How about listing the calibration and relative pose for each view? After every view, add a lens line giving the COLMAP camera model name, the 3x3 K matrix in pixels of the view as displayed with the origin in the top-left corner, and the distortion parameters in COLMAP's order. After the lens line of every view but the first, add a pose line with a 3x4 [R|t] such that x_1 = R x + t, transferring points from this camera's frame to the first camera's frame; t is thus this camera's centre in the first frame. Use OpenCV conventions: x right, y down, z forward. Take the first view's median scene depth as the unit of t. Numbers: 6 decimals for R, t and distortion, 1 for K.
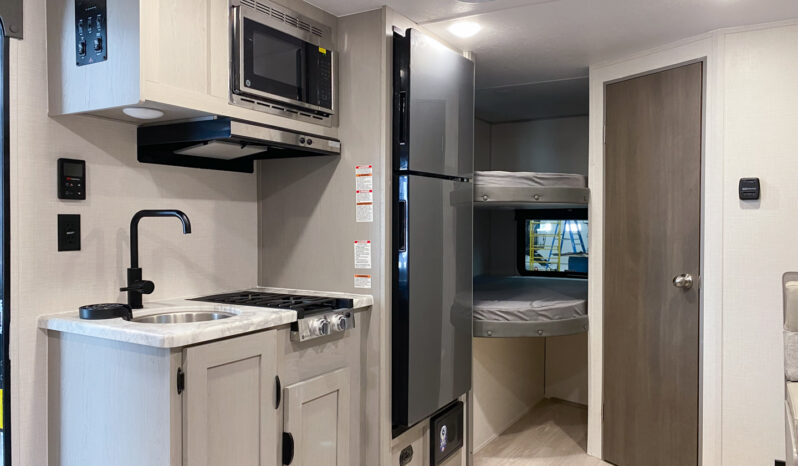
lens RADIAL K [[627.3, 0, 397.8], [0, 627.3, 227.1], [0, 0, 1]] dist [0.060155, -0.009168]
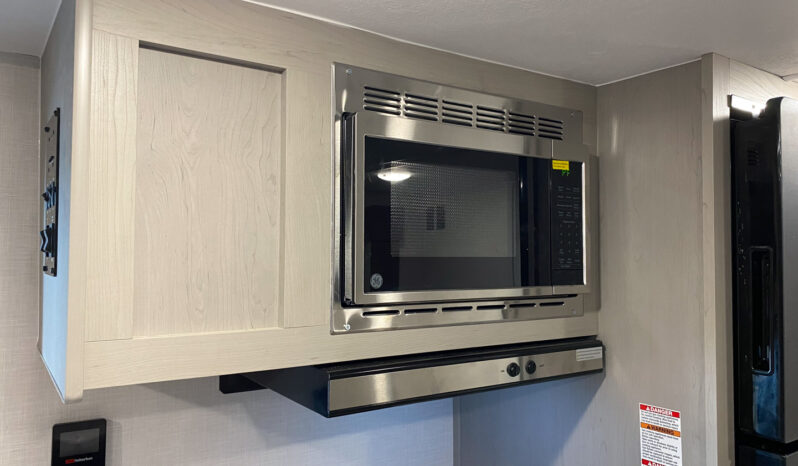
lens RADIAL K [[627.3, 0, 397.8], [0, 627.3, 227.1], [0, 0, 1]] dist [0.060155, -0.009168]
pose [[0.911846, -0.011497, -0.410371, -0.036739], [-0.008556, 0.998858, -0.046995, -0.204916], [0.410443, 0.046364, 0.910707, 0.507763]]
